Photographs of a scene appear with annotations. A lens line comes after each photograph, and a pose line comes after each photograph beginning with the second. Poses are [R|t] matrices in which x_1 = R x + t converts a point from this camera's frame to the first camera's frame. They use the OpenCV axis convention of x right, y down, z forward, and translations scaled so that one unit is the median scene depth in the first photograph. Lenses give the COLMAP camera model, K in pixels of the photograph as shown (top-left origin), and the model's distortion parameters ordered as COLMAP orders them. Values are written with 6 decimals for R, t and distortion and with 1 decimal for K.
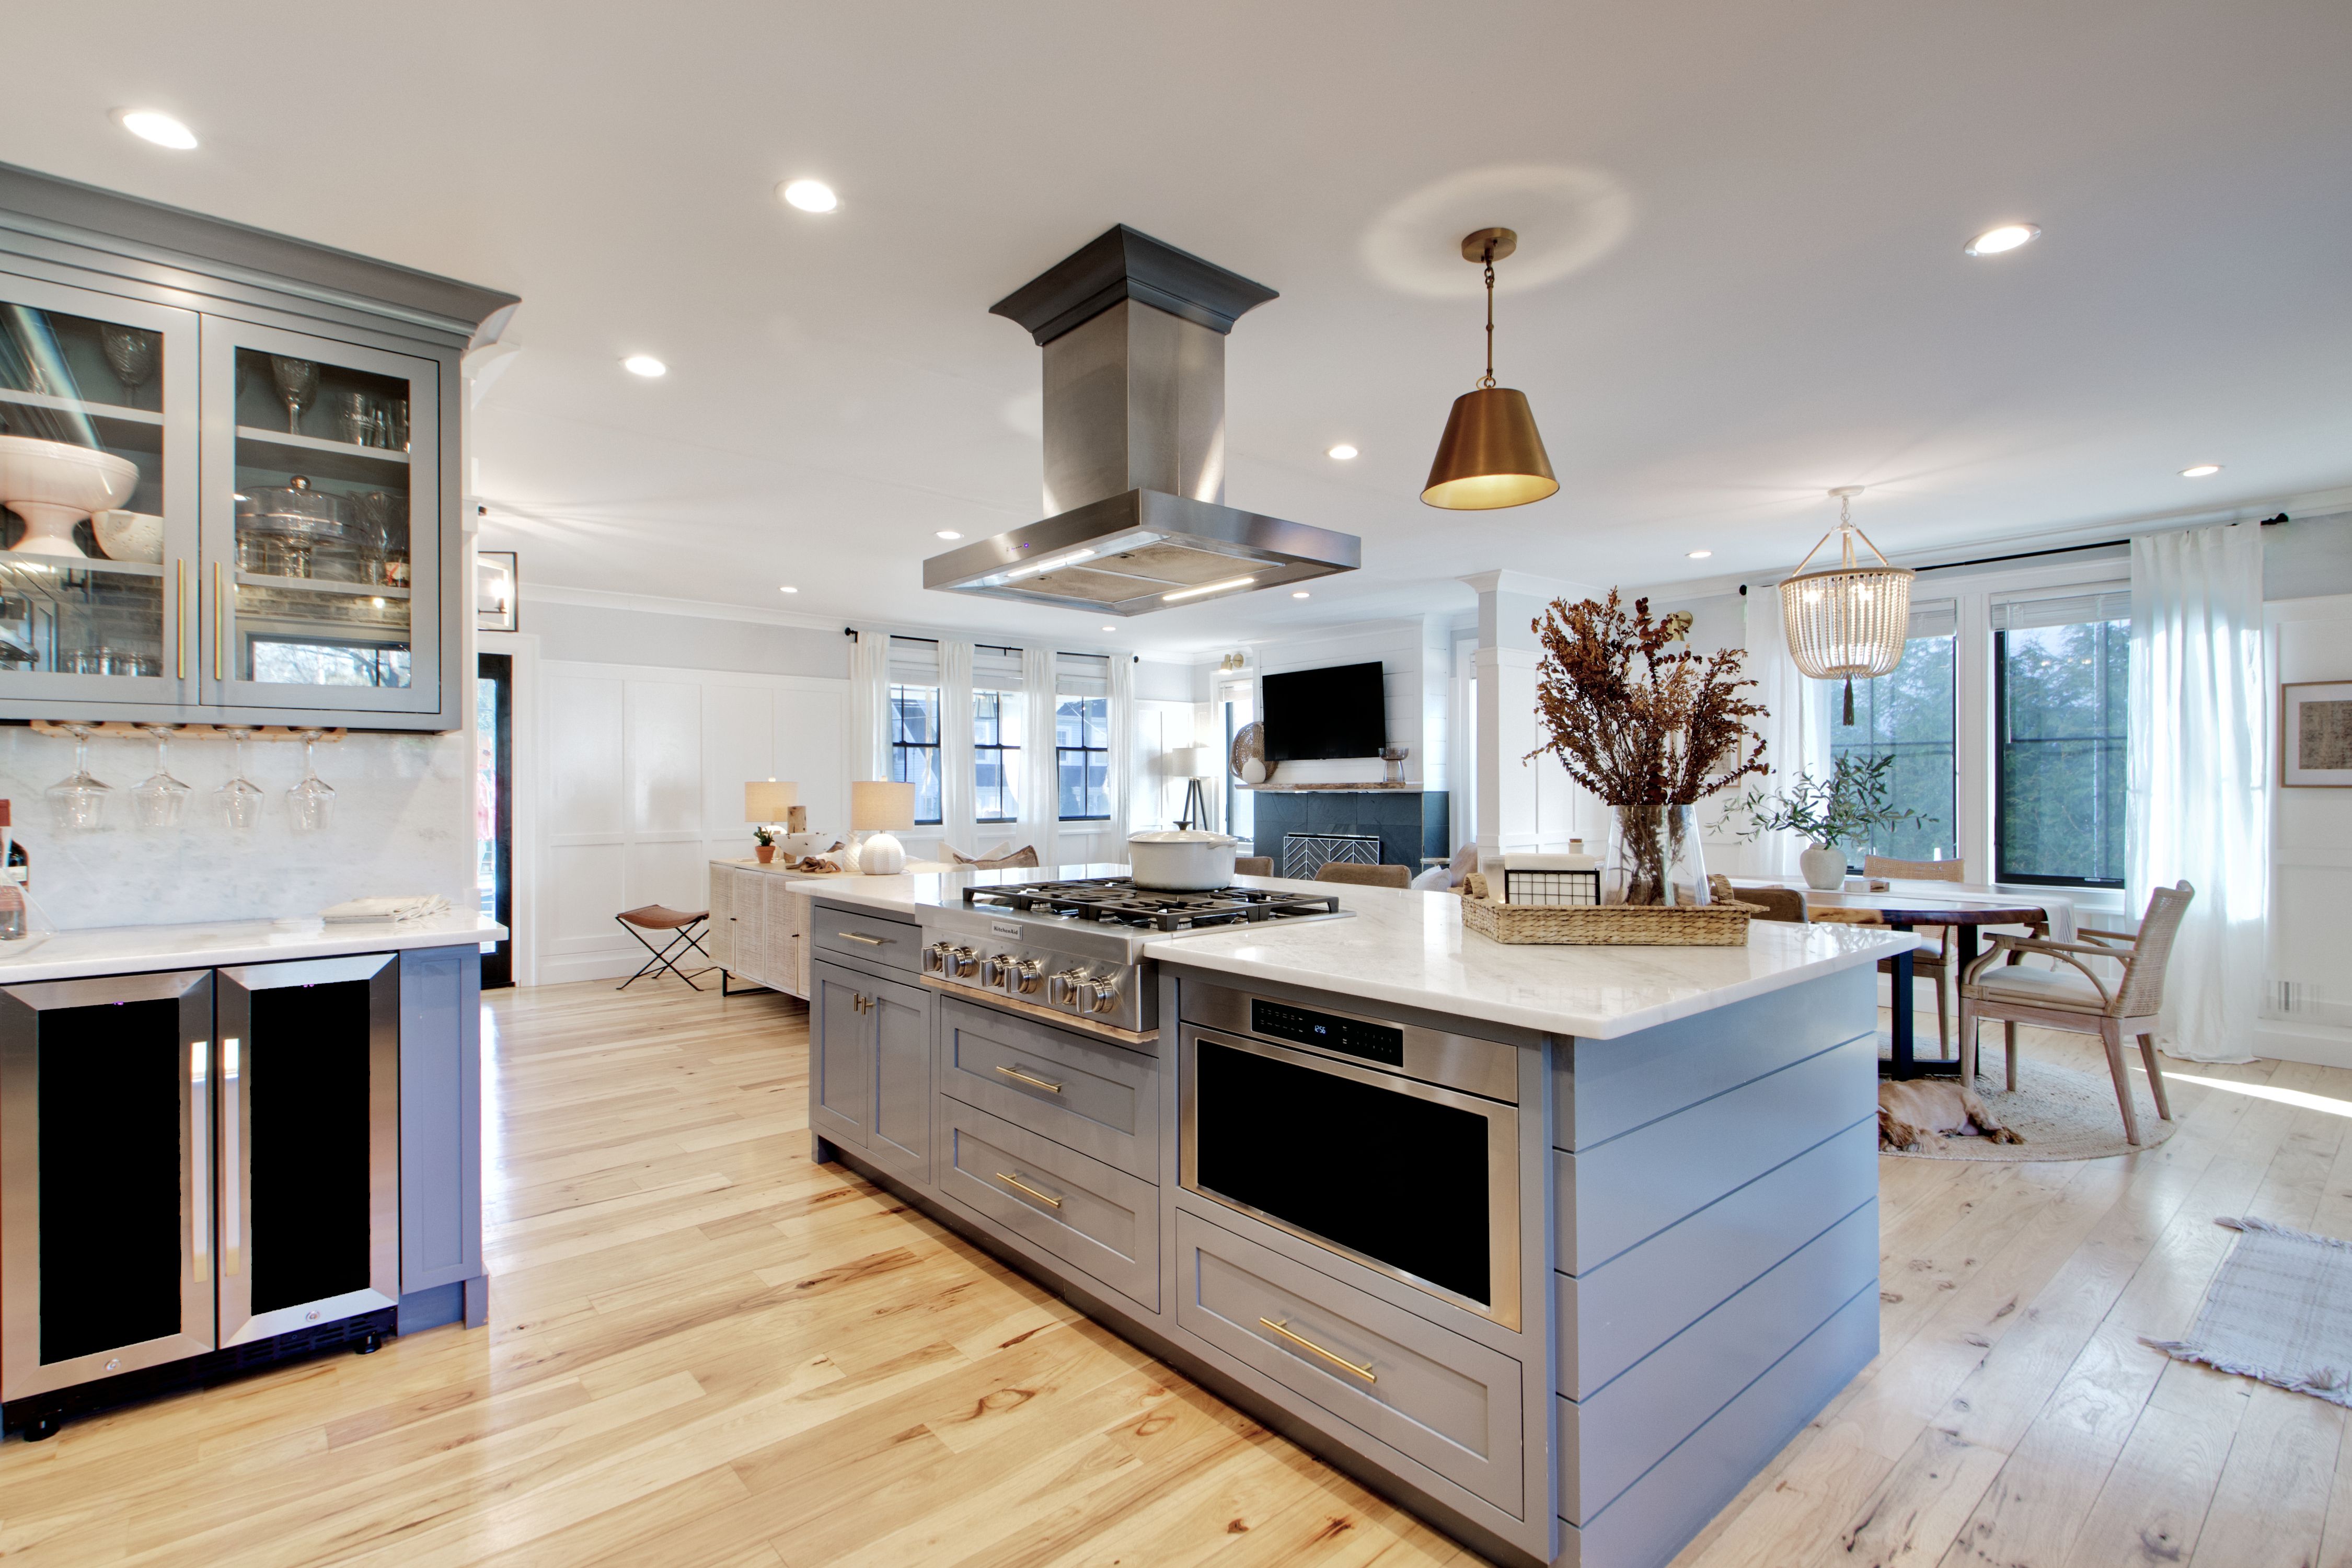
lens RADIAL K [[1084.8, 0, 1179.3], [0, 1084.8, 780.6], [0, 0, 1]] dist [0.018748, -0.027465]
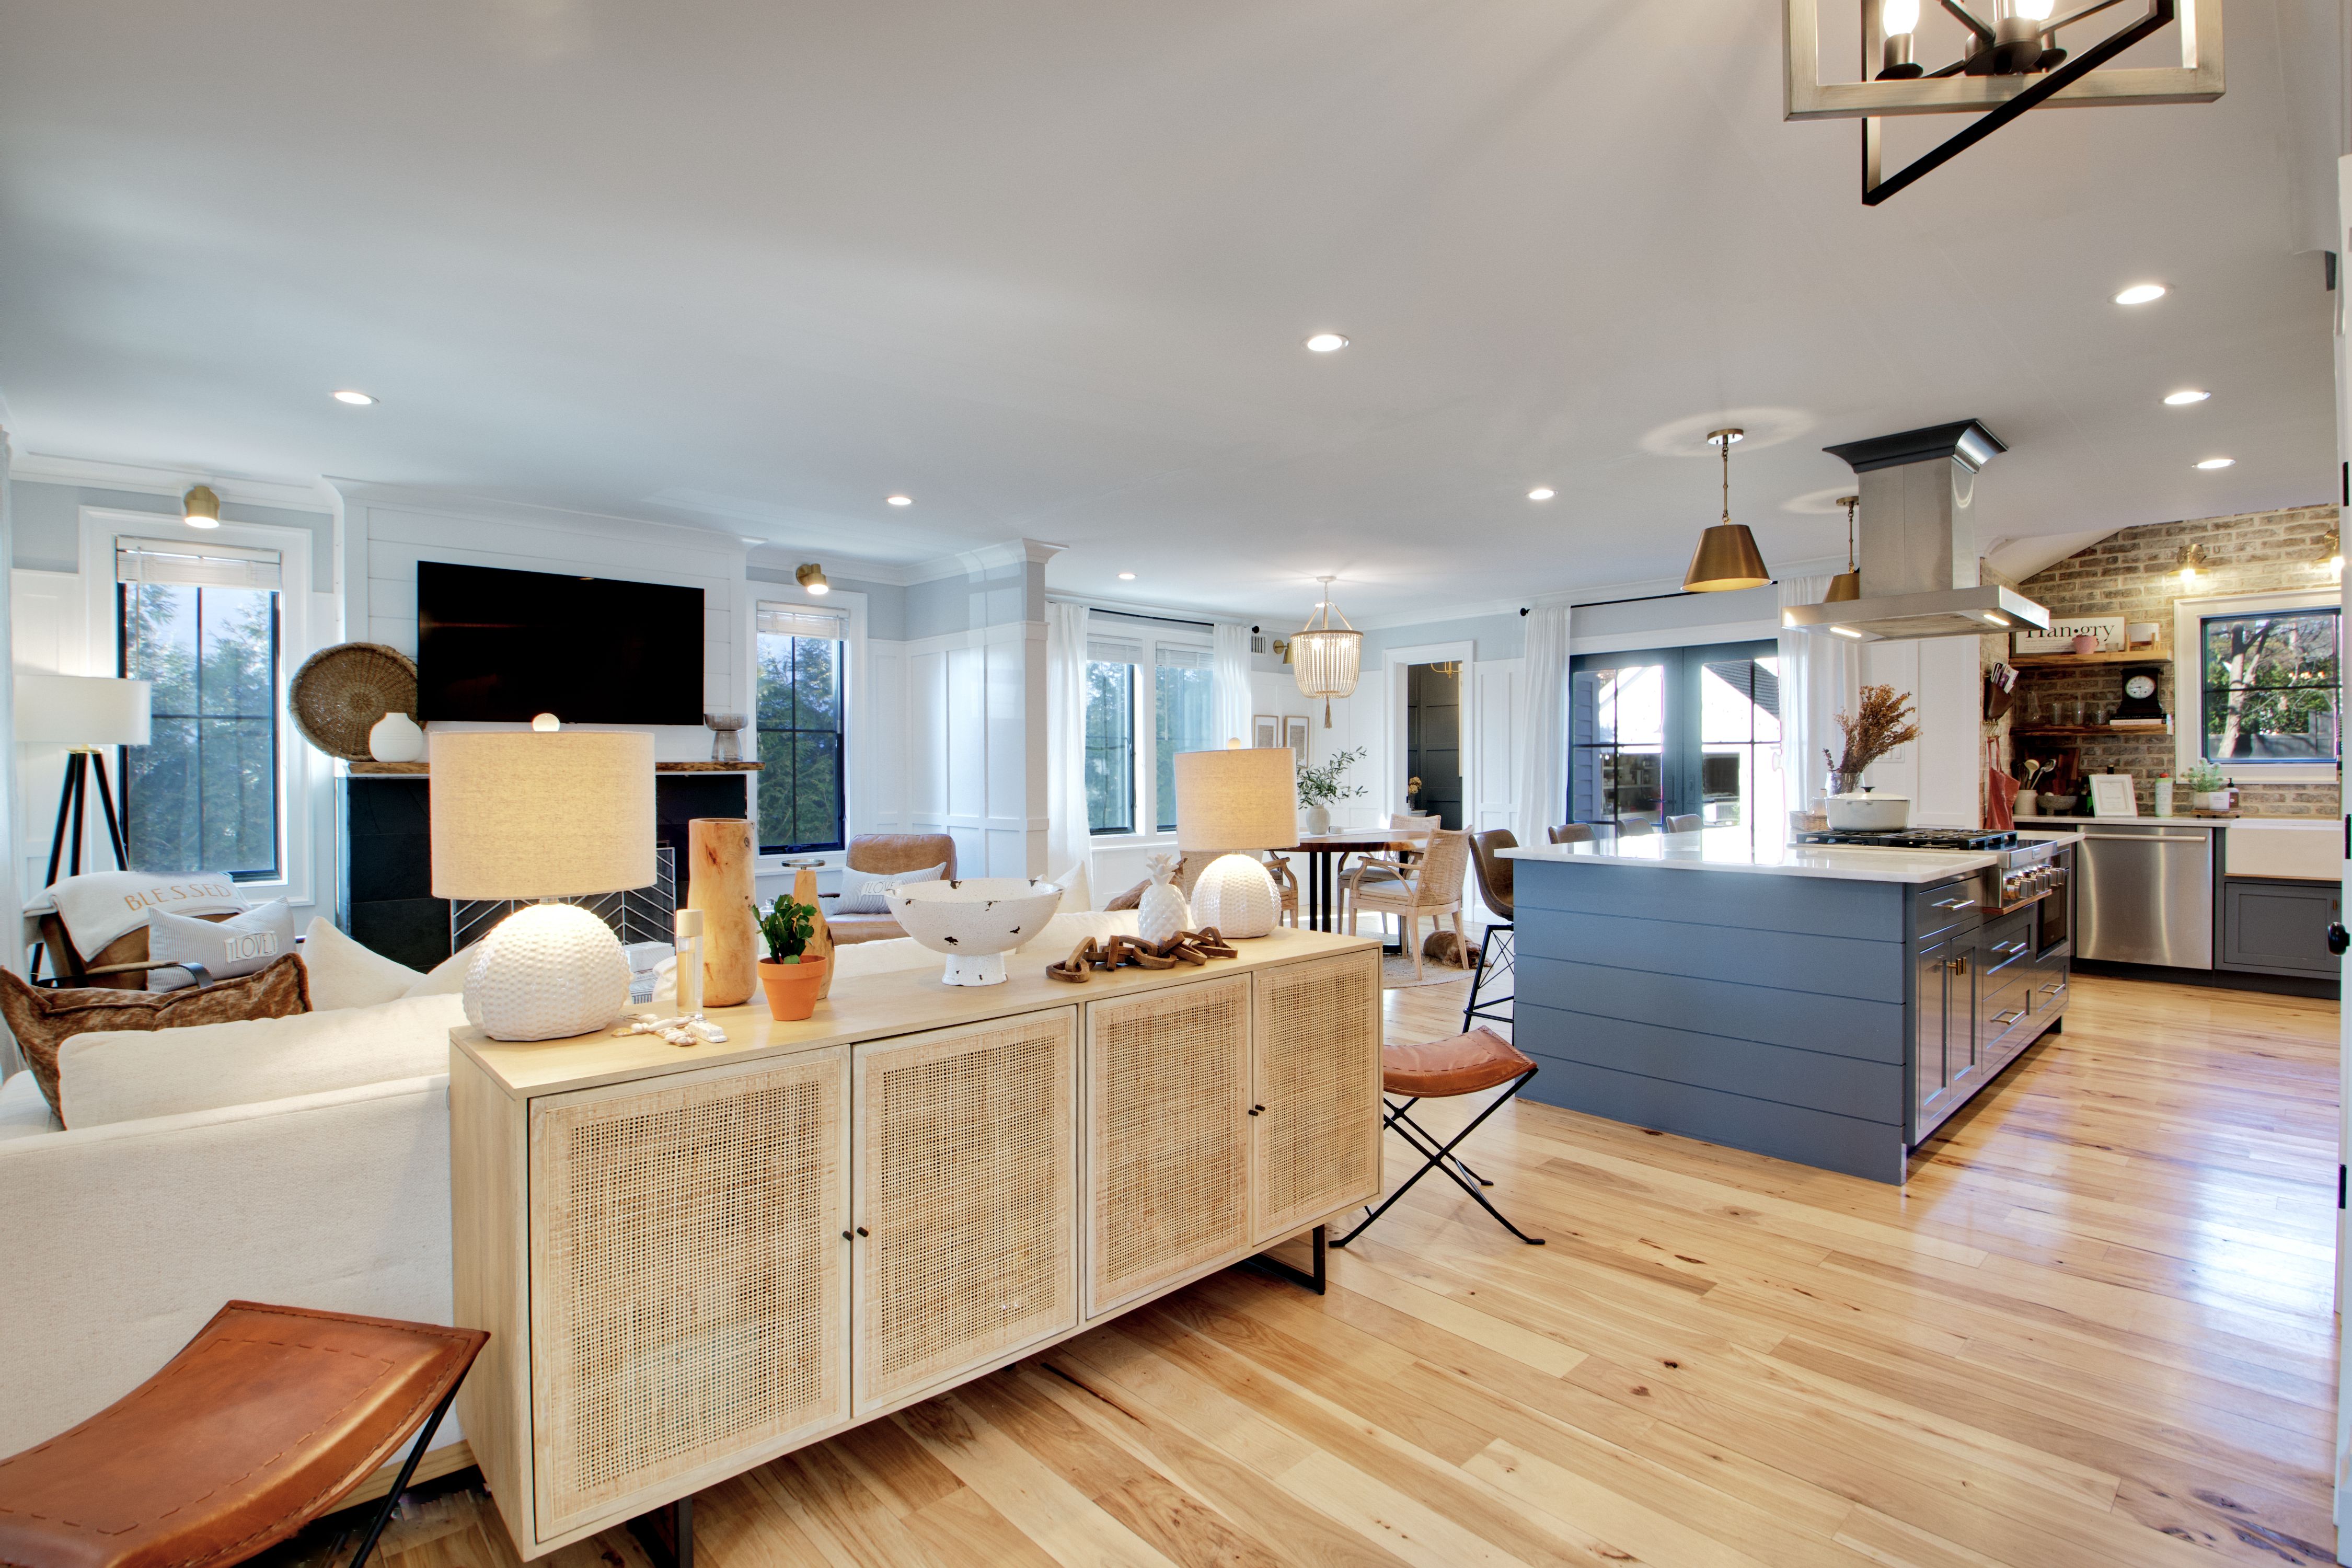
lens RADIAL K [[1112.5, 0, 1177.1], [0, 1112.5, 774.1], [0, 0, 1]] dist [-0.019804, -0.005268]
pose [[-0.035575, -0.001753, 0.999365, -0.884380], [-0.005865, 0.999982, 0.001546, 0.010952], [-0.999350, -0.005807, -0.035584, 1.186279]]
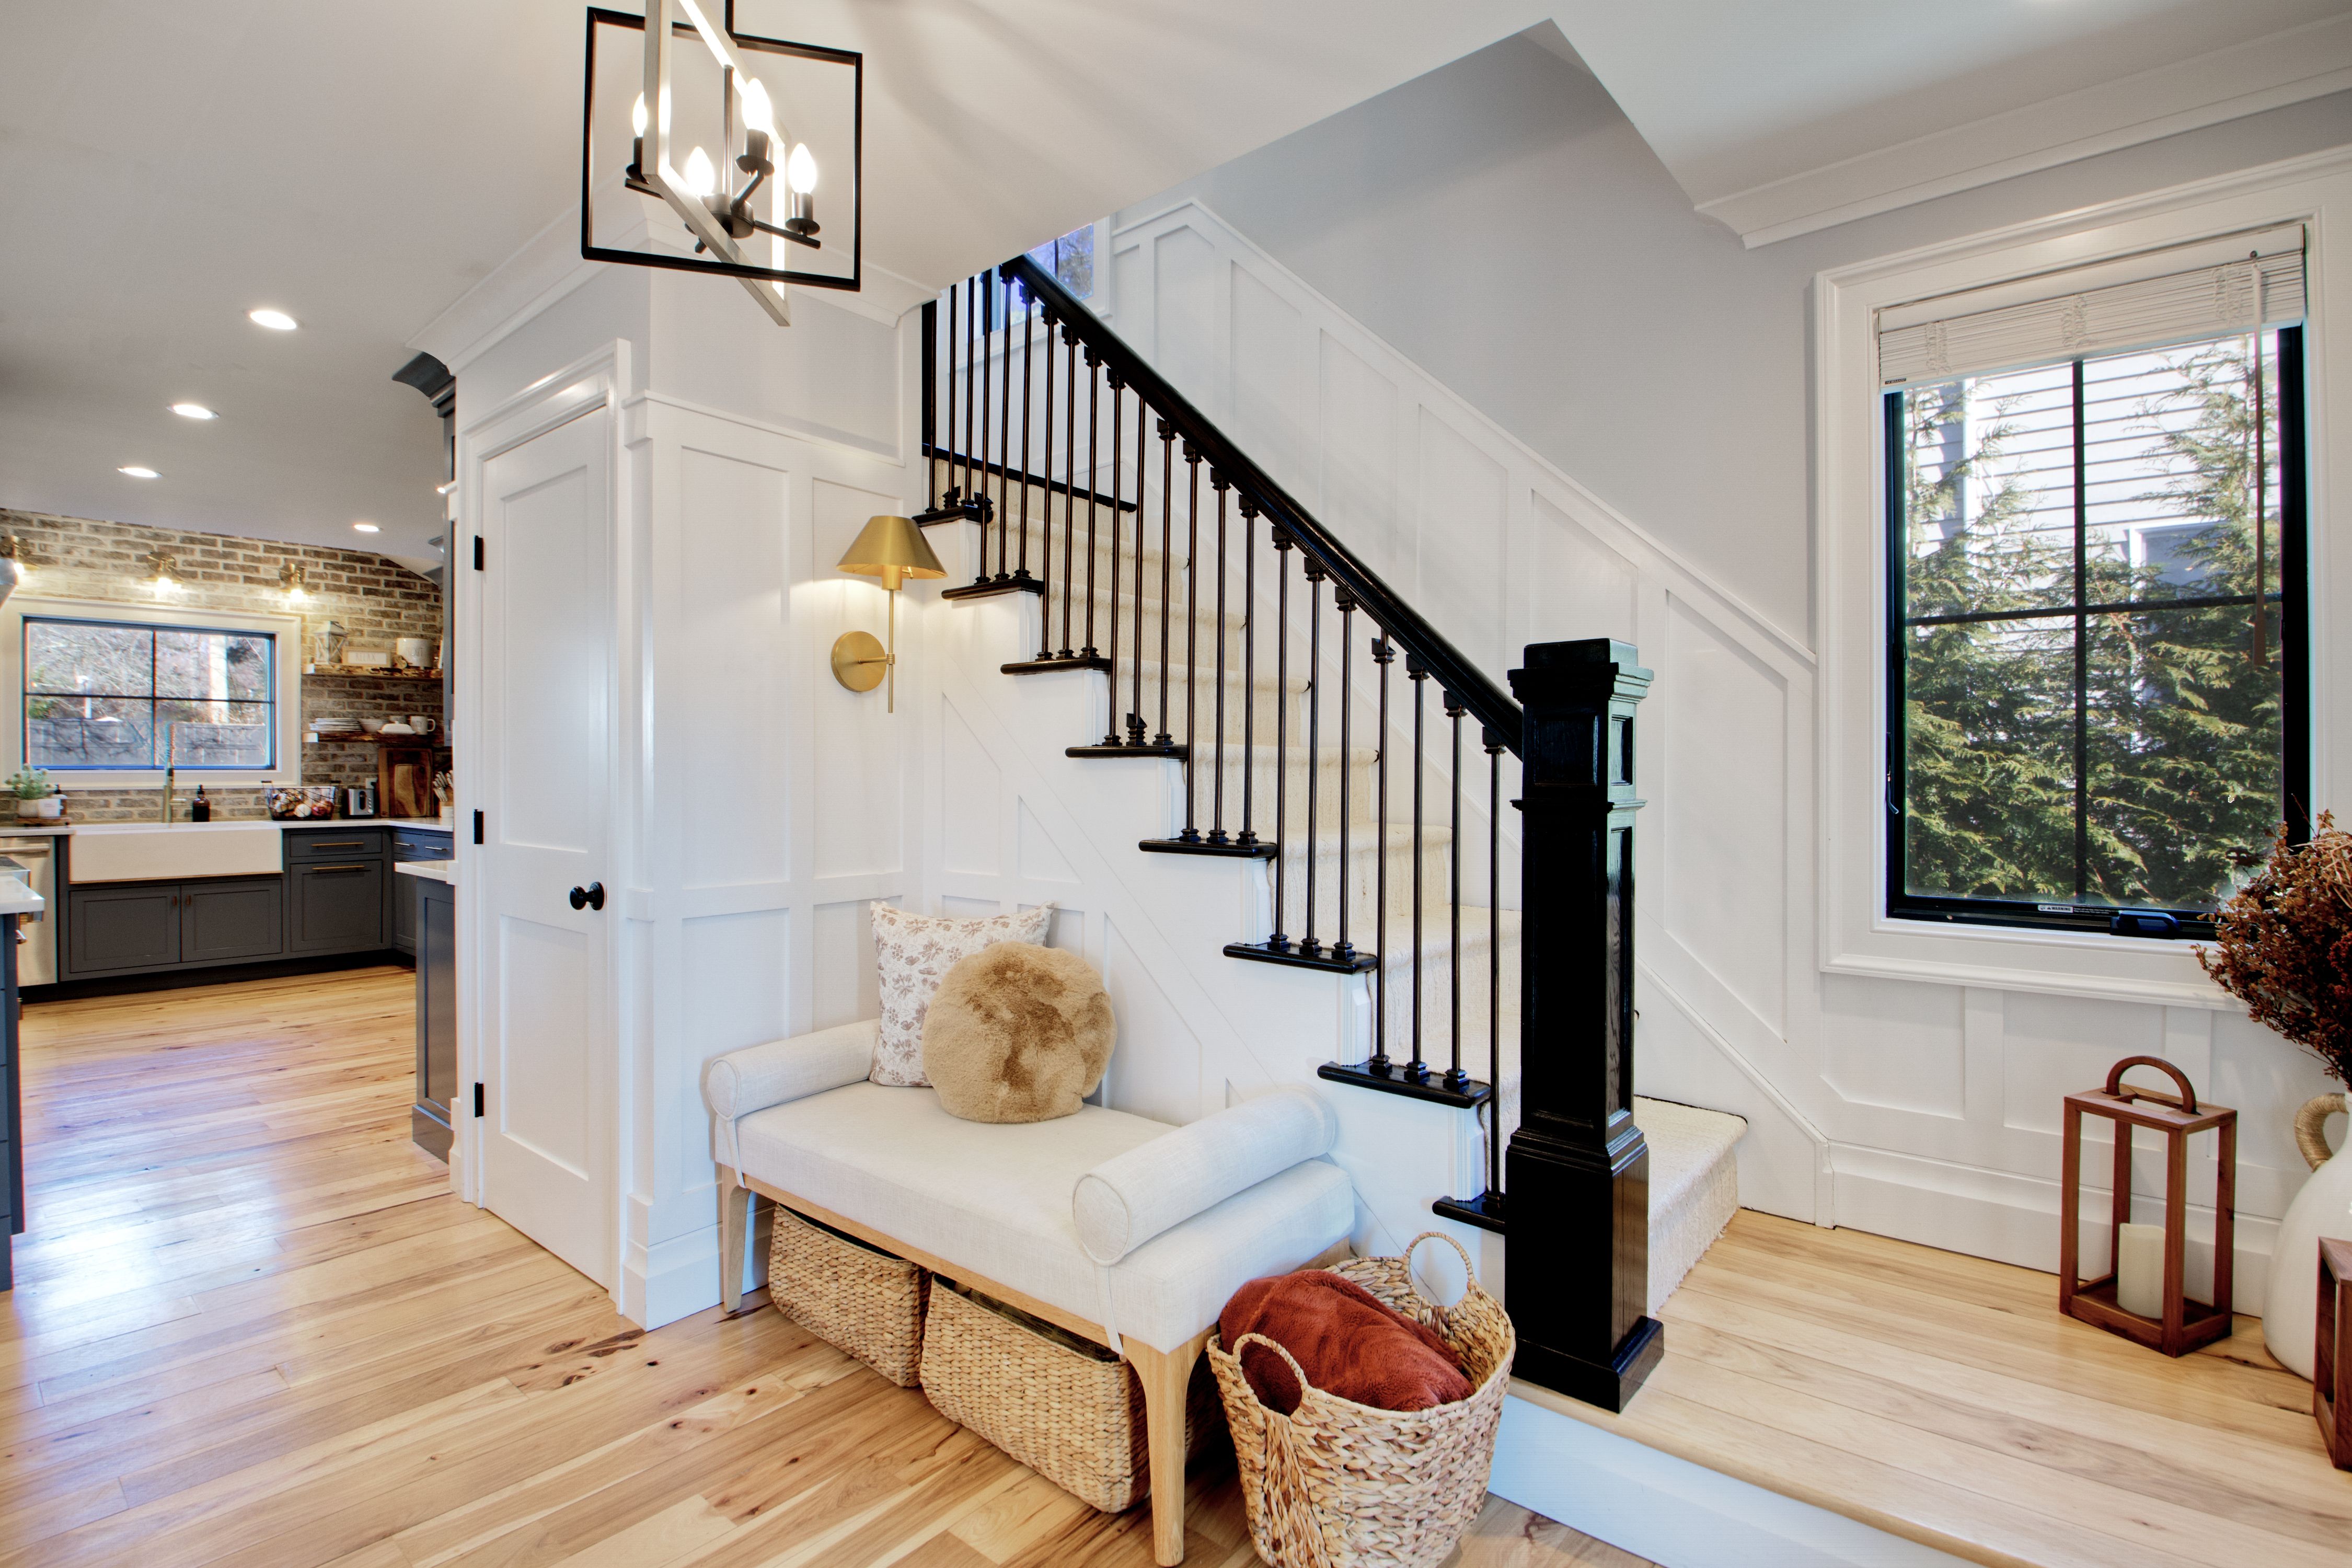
lens RADIAL K [[1112.5, 0, 1177.1], [0, 1112.5, 774.1], [0, 0, 1]] dist [-0.019804, -0.005268]
pose [[-0.986266, 0.002593, -0.165142, -0.712176], [0.003850, 0.999966, -0.007294, 0.012446], [0.165118, -0.007829, -0.986243, 1.340274]]
